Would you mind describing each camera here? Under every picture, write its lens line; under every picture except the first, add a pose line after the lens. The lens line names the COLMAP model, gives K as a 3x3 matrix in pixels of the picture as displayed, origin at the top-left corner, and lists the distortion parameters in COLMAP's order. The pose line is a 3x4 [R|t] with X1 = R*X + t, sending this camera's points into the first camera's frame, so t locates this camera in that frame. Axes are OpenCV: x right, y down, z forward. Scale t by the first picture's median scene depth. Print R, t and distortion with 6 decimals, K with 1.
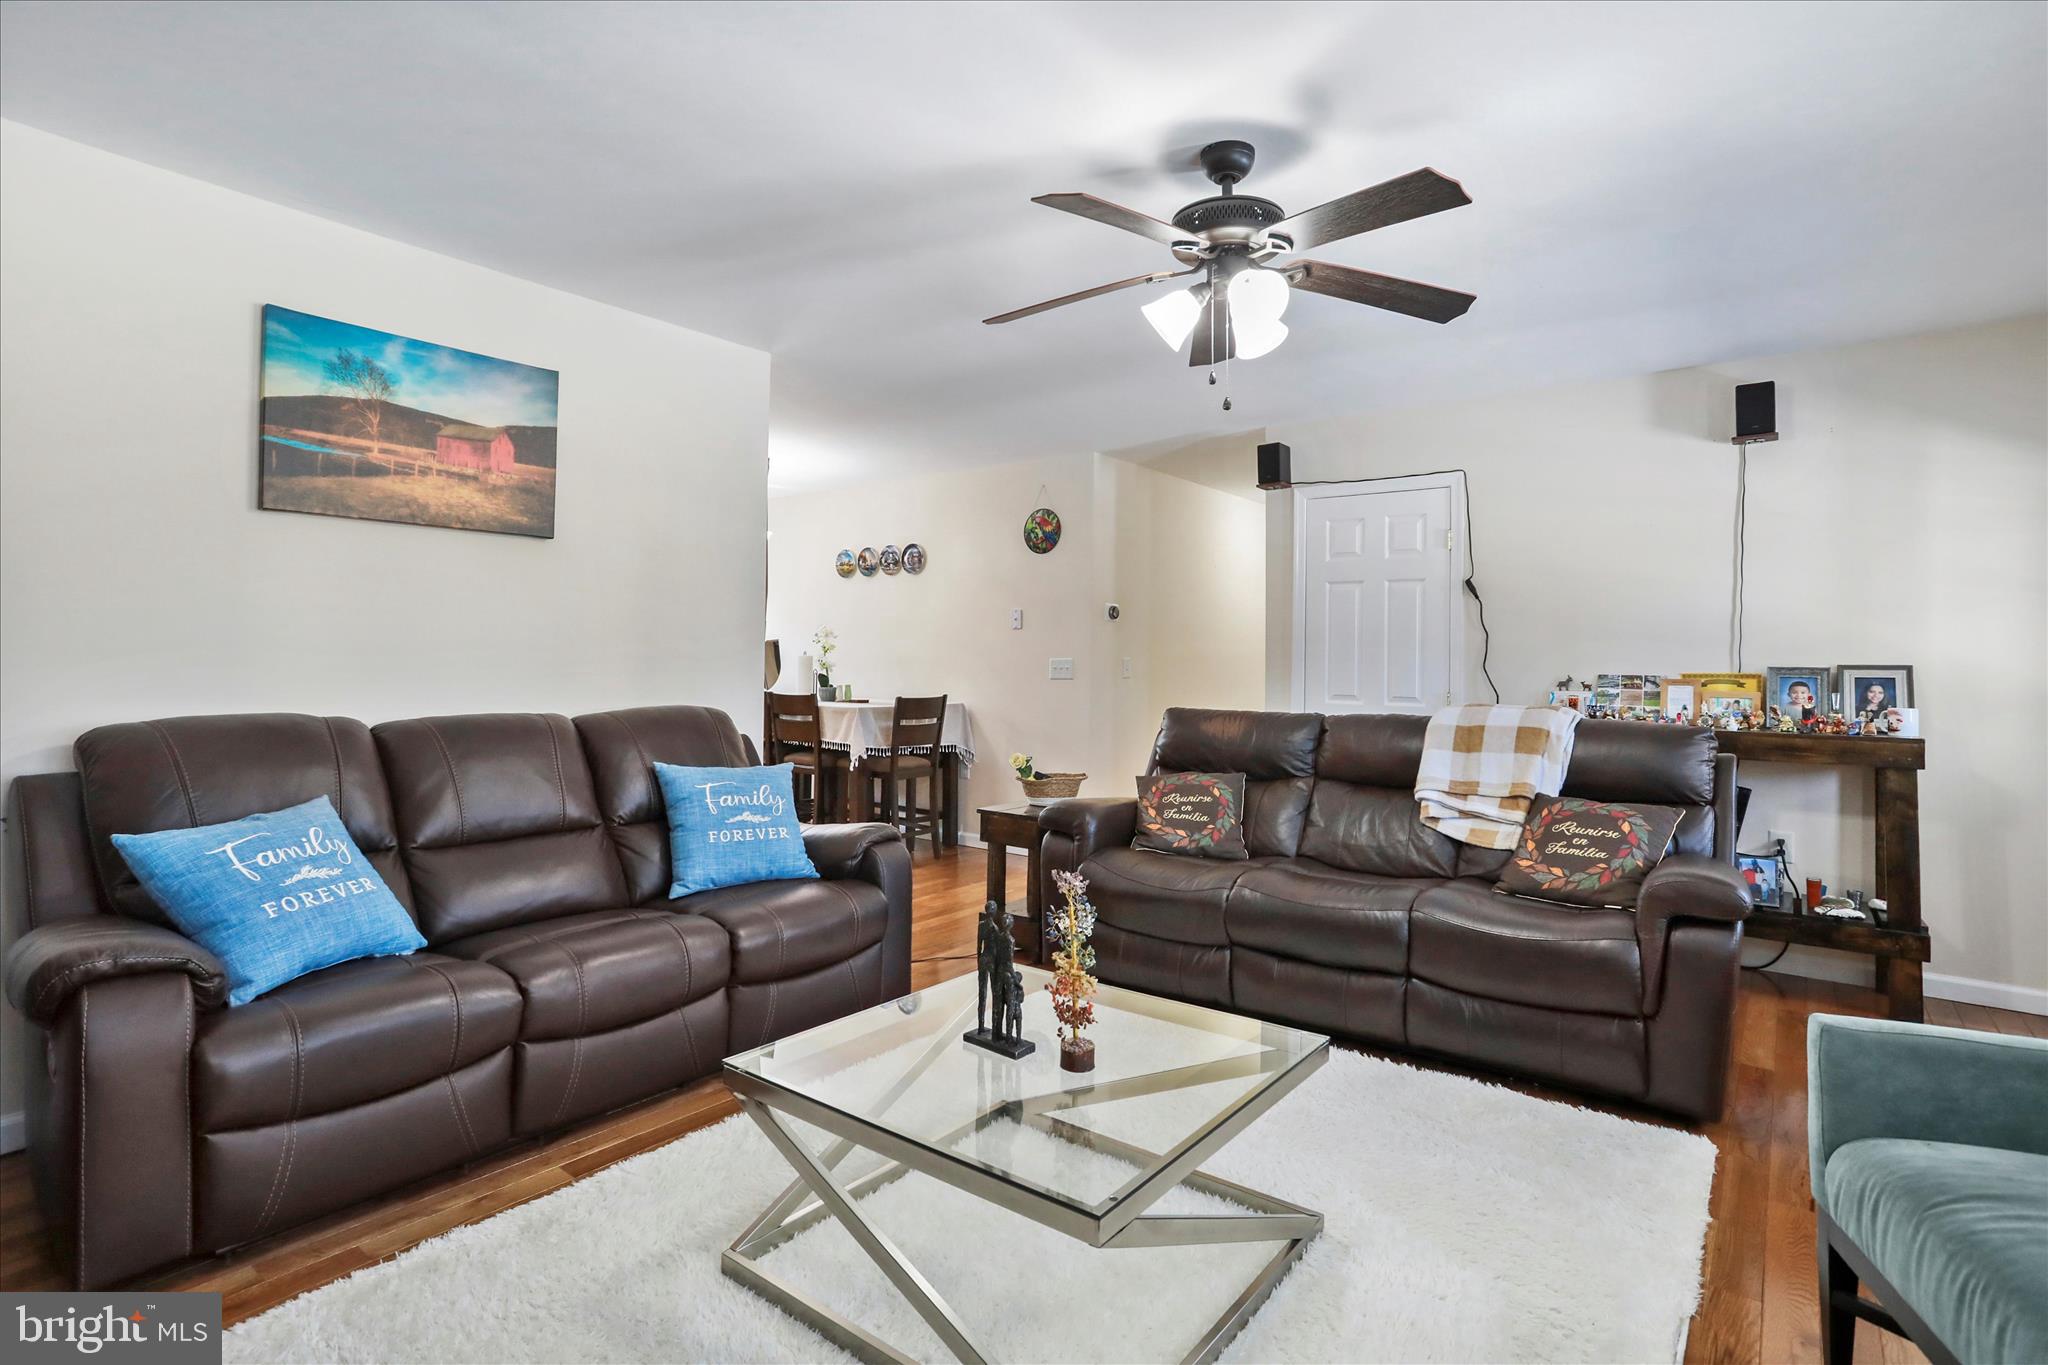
lens RADIAL K [[999.2, 0, 1020.5], [0, 999.2, 659.8], [0, 0, 1]] dist [-0.038491, 0.023484]
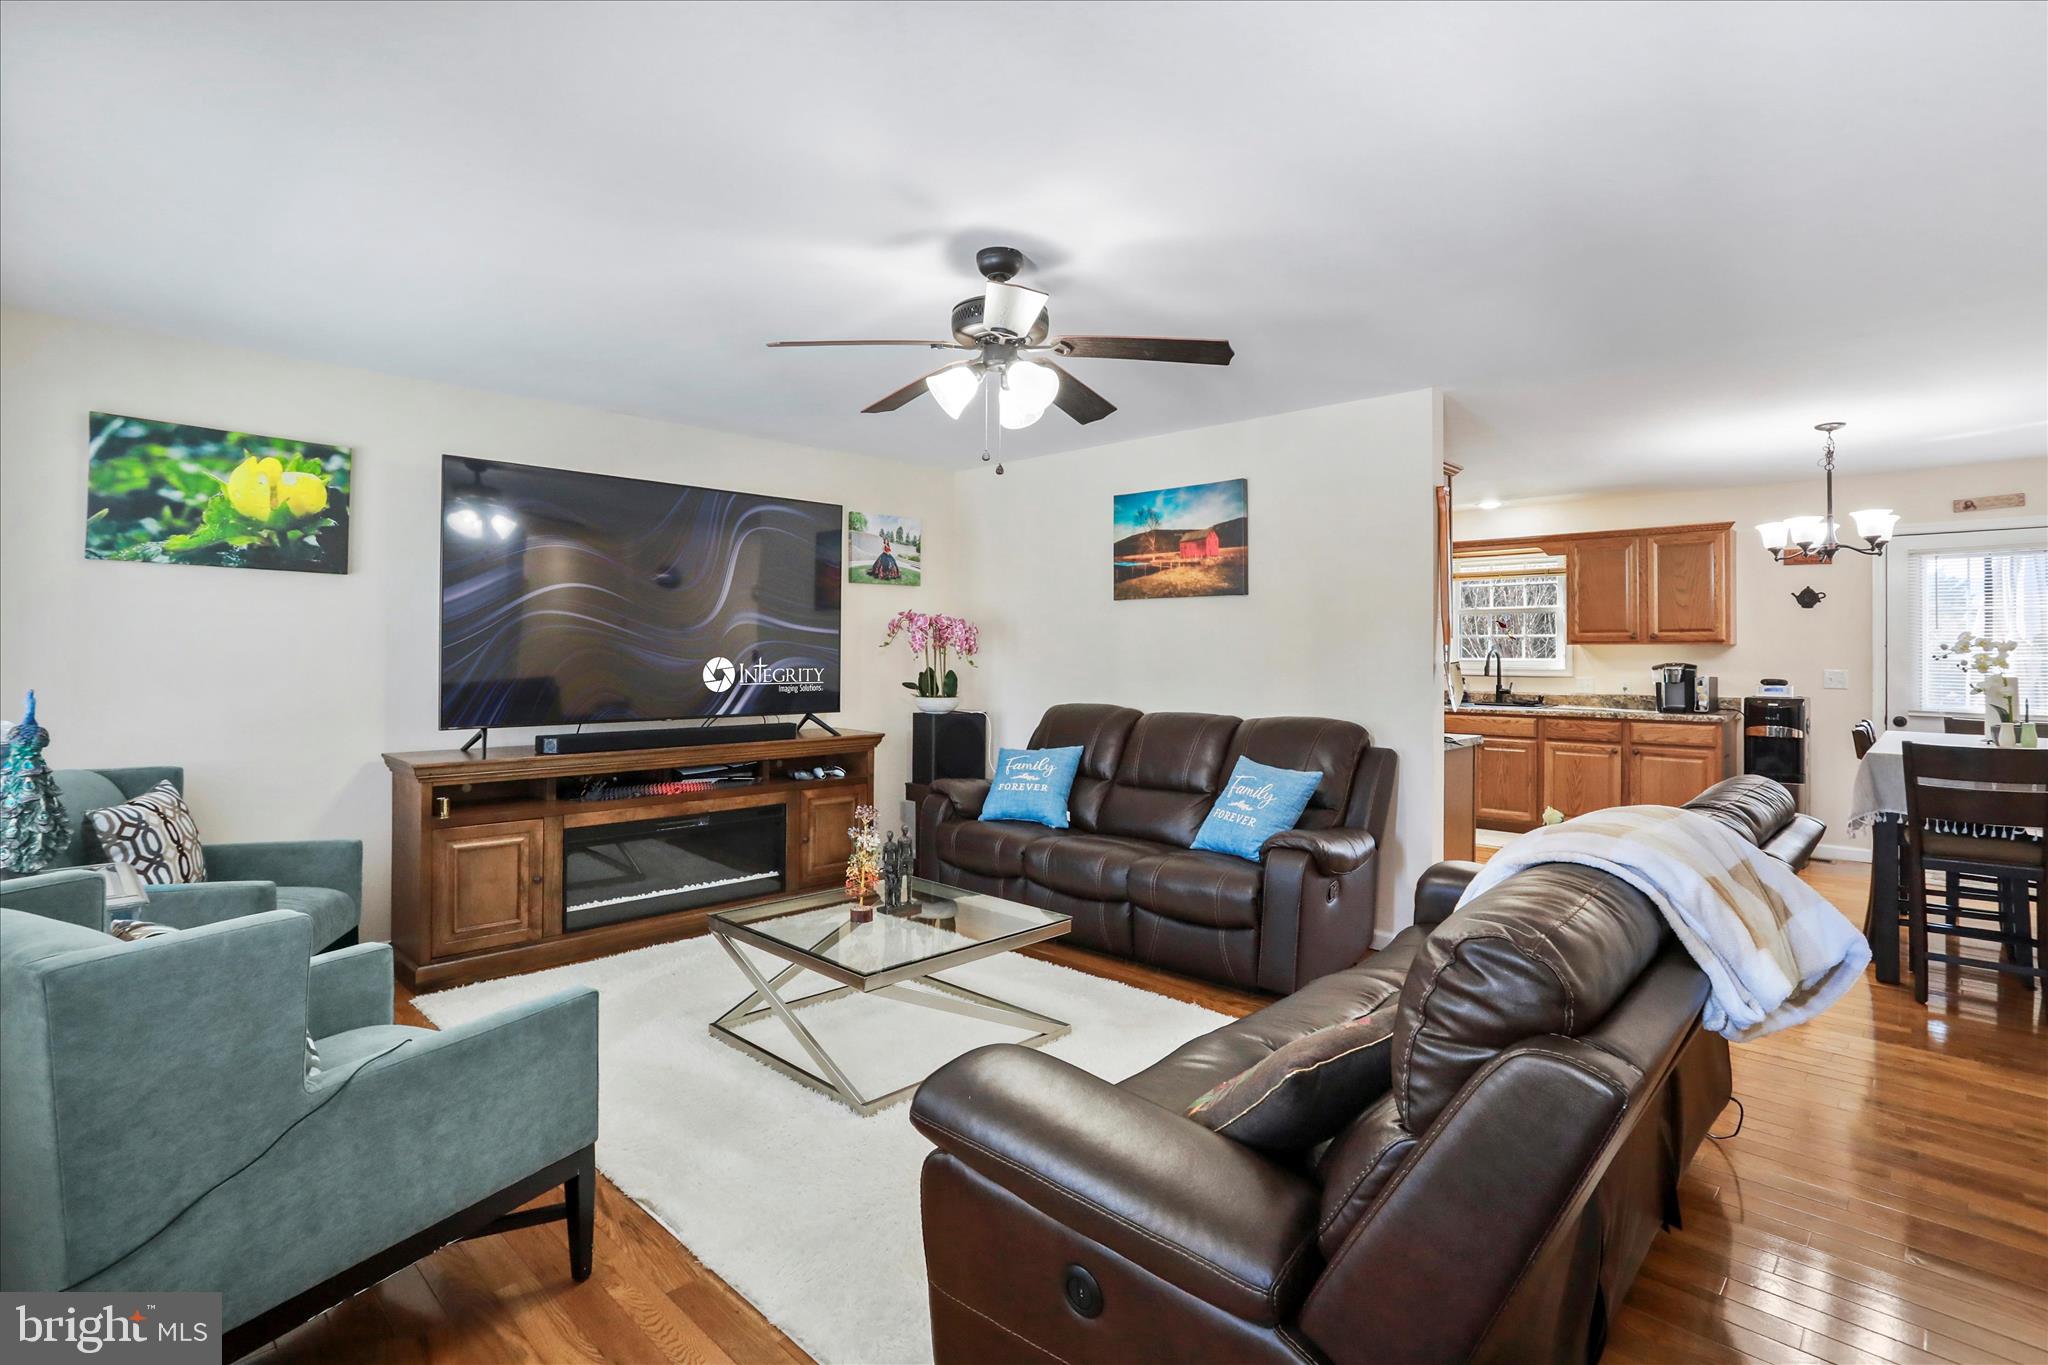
lens RADIAL K [[999.2, 0, 1036.0], [0, 999.2, 655.2], [0, 0, 1]] dist [-0.038491, 0.023484]
pose [[-0.131179, 0.007909, -0.991327, 1.080793], [-0.005875, 0.999944, 0.008755, -0.048554], [0.991341, 0.006973, -0.131125, 0.954747]]
